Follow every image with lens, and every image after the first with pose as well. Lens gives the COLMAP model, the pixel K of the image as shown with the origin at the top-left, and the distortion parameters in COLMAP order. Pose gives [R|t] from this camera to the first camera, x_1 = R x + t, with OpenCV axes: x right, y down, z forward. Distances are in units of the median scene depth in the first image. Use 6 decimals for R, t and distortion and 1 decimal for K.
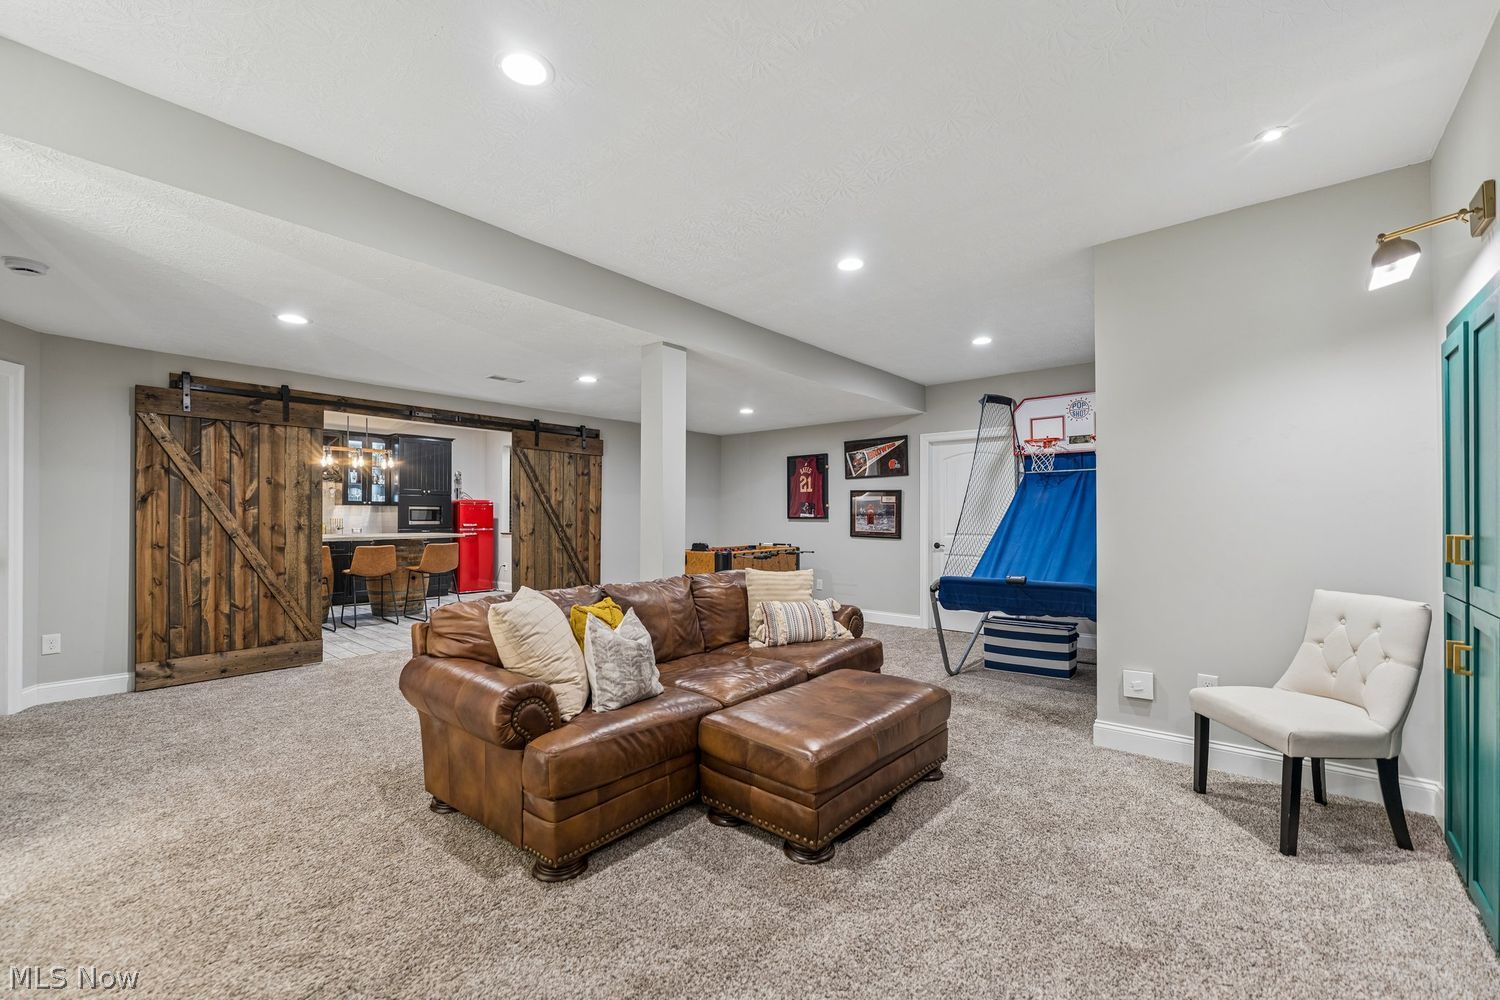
lens RADIAL K [[589.3, 0, 750.0], [0, 589.3, 500.0], [0, 0, 1]] dist [0.000093, 0.000006]
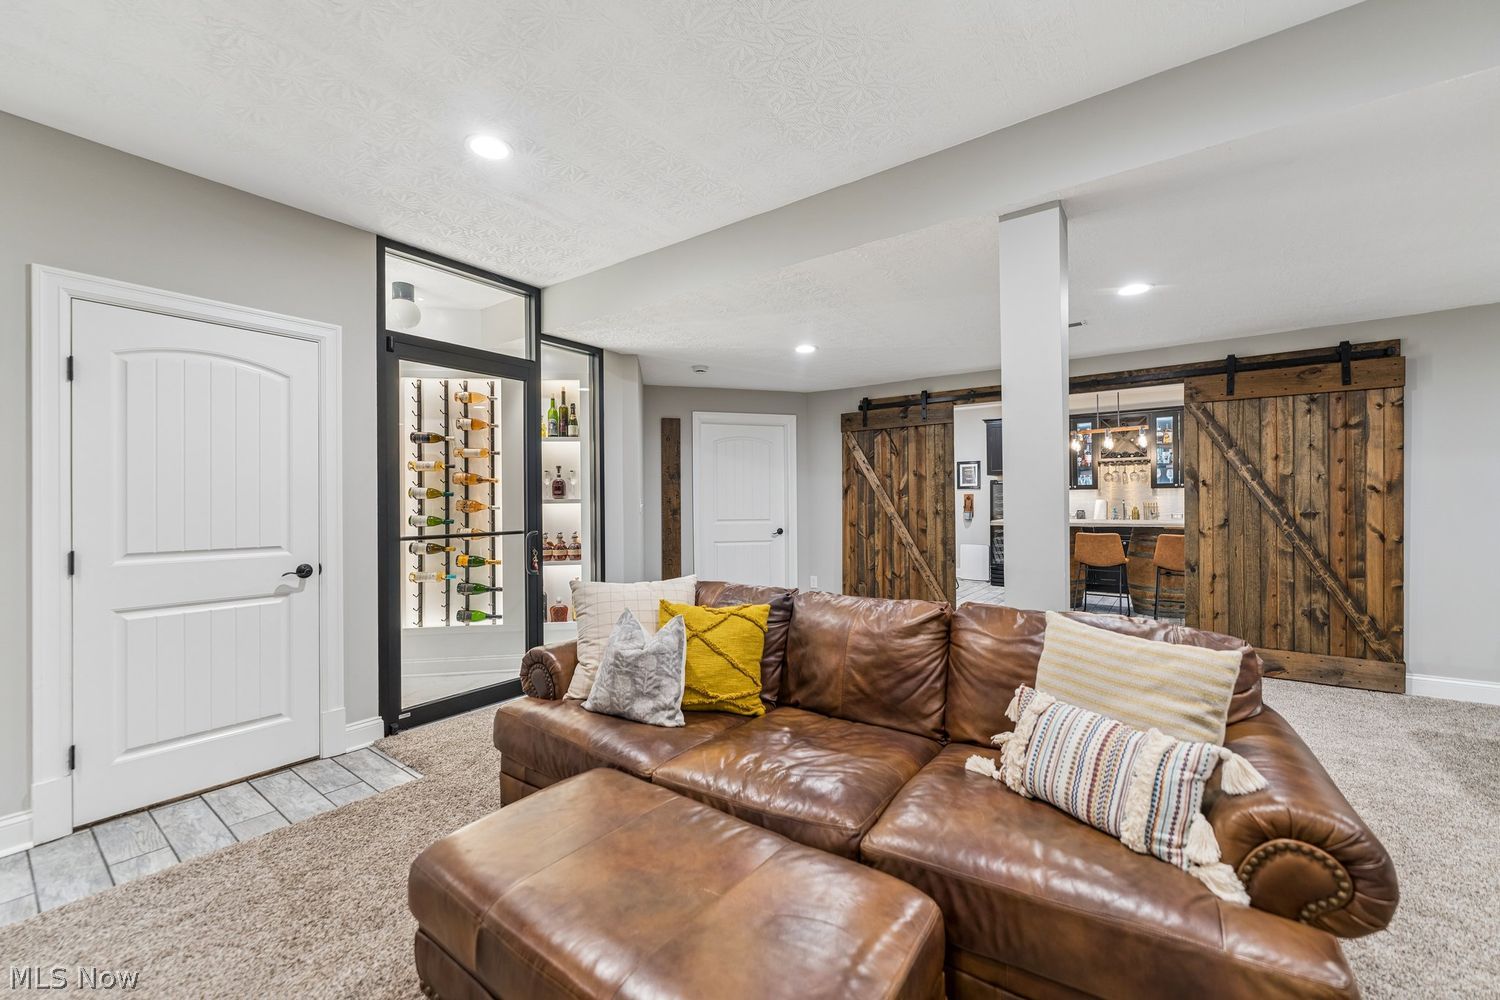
lens RADIAL K [[589.3, 0, 750.0], [0, 589.3, 500.0], [0, 0, 1]] dist [0.000093, 0.000006]
pose [[0.092603, -0.007242, -0.995677, 0.343693], [0.036589, 0.999323, -0.003866, 0.013613], [0.995031, -0.036073, 0.092806, 0.546599]]
